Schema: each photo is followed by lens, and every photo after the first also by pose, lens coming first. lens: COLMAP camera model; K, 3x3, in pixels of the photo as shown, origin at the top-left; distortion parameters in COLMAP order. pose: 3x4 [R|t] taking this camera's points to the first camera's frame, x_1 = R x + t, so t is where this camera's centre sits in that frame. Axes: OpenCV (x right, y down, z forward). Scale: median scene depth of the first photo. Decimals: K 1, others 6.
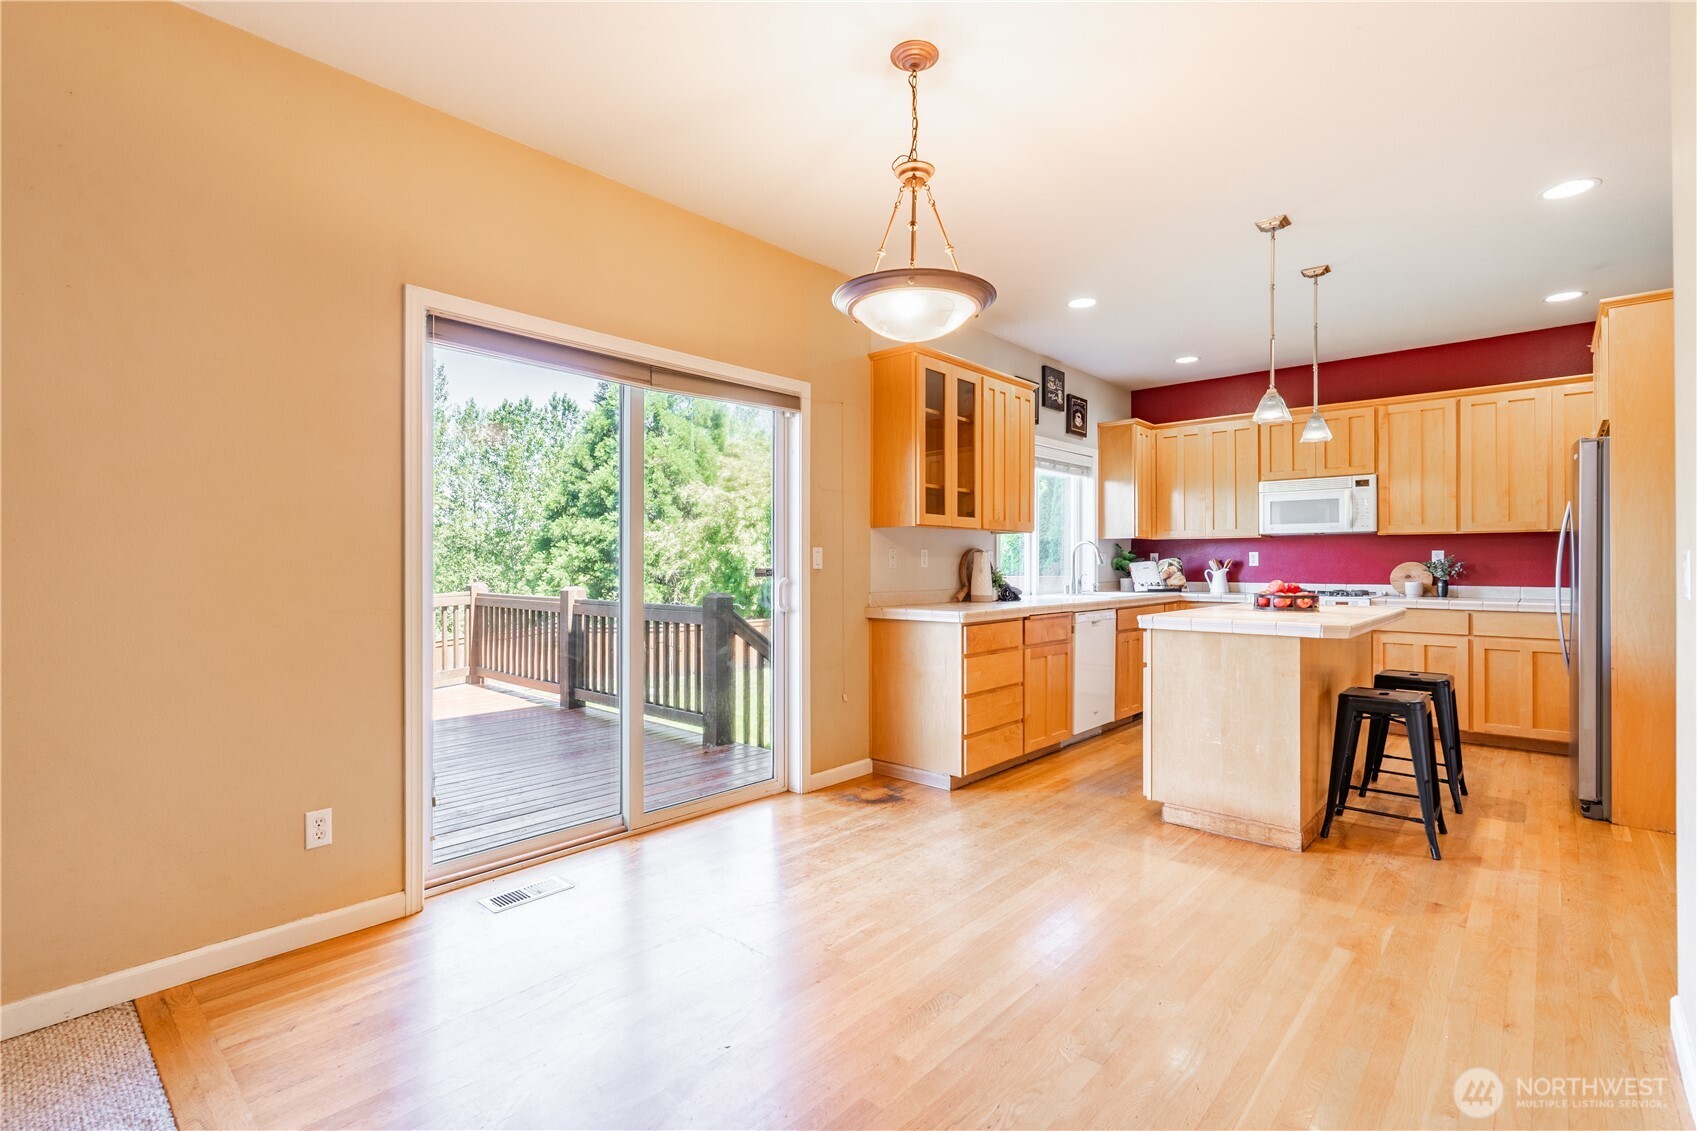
lens RADIAL K [[778.5, 0, 845.0], [0, 778.5, 566.0], [0, 0, 1]] dist [-0.009154, 0.001557]
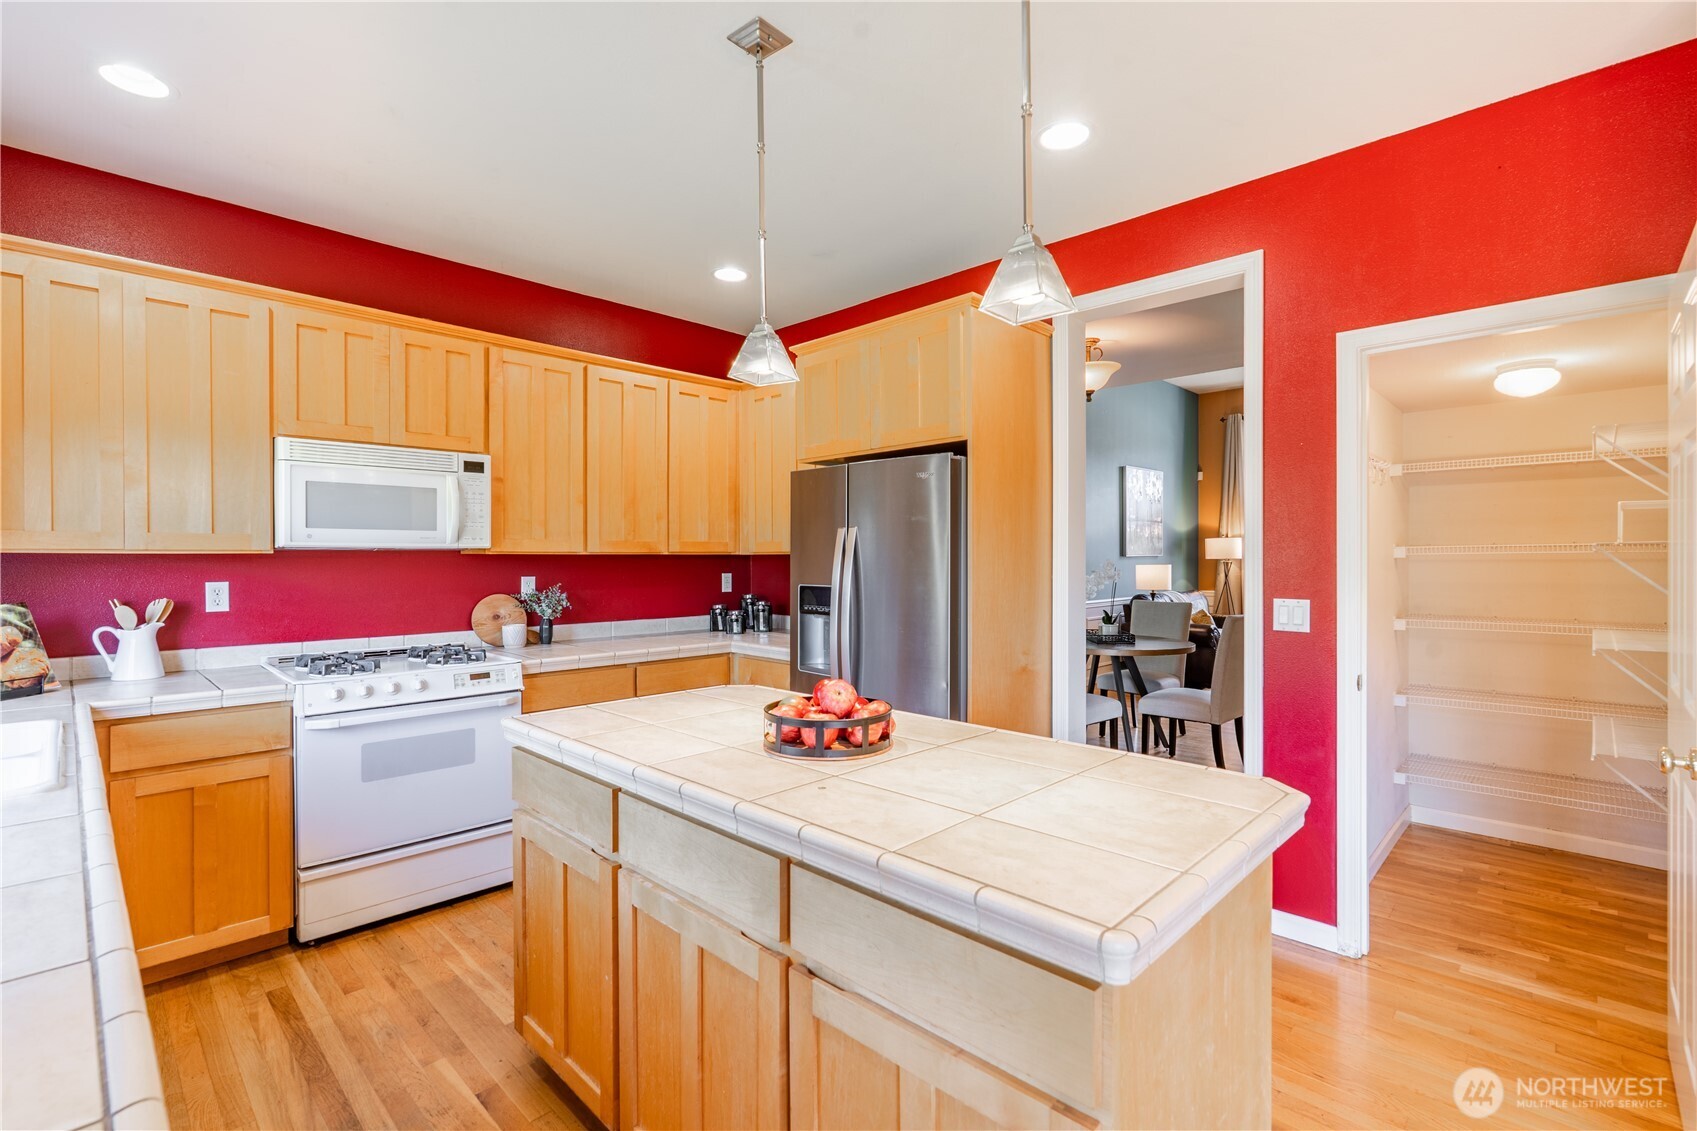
lens RADIAL K [[770.0, 0, 848.5], [0, 770.0, 559.7], [0, 0, 1]] dist [-0.012265, 0.004596]
pose [[0.030951, -0.003519, 0.999515, 0.082593], [0.002204, 0.999992, 0.003453, -0.035356], [-0.999518, 0.002096, 0.030958, 0.664135]]
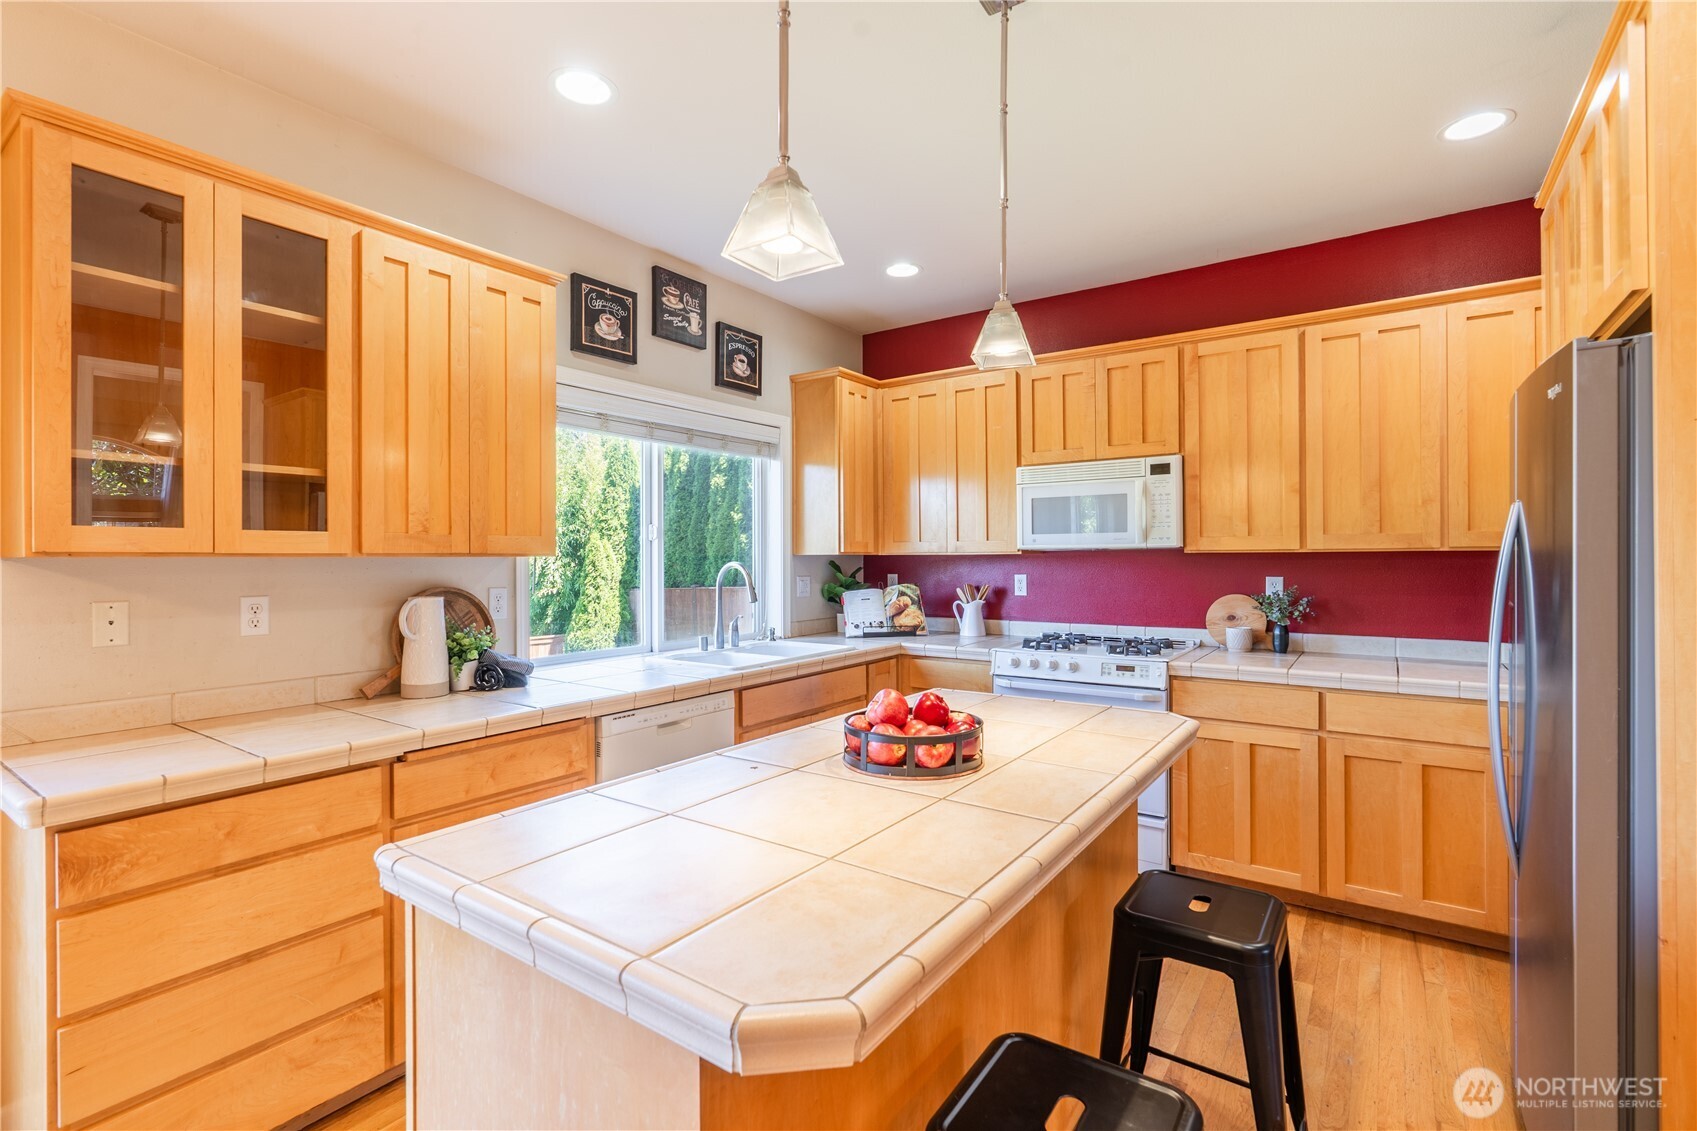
lens RADIAL K [[770.0, 0, 848.5], [0, 770.0, 559.7], [0, 0, 1]] dist [-0.012265, 0.004596]
pose [[0.992165, -0.005733, 0.124801, 0.329229], [0.005772, 0.999983, 0.000053, -0.034516], [-0.124799, 0.000668, 0.992182, 0.405853]]
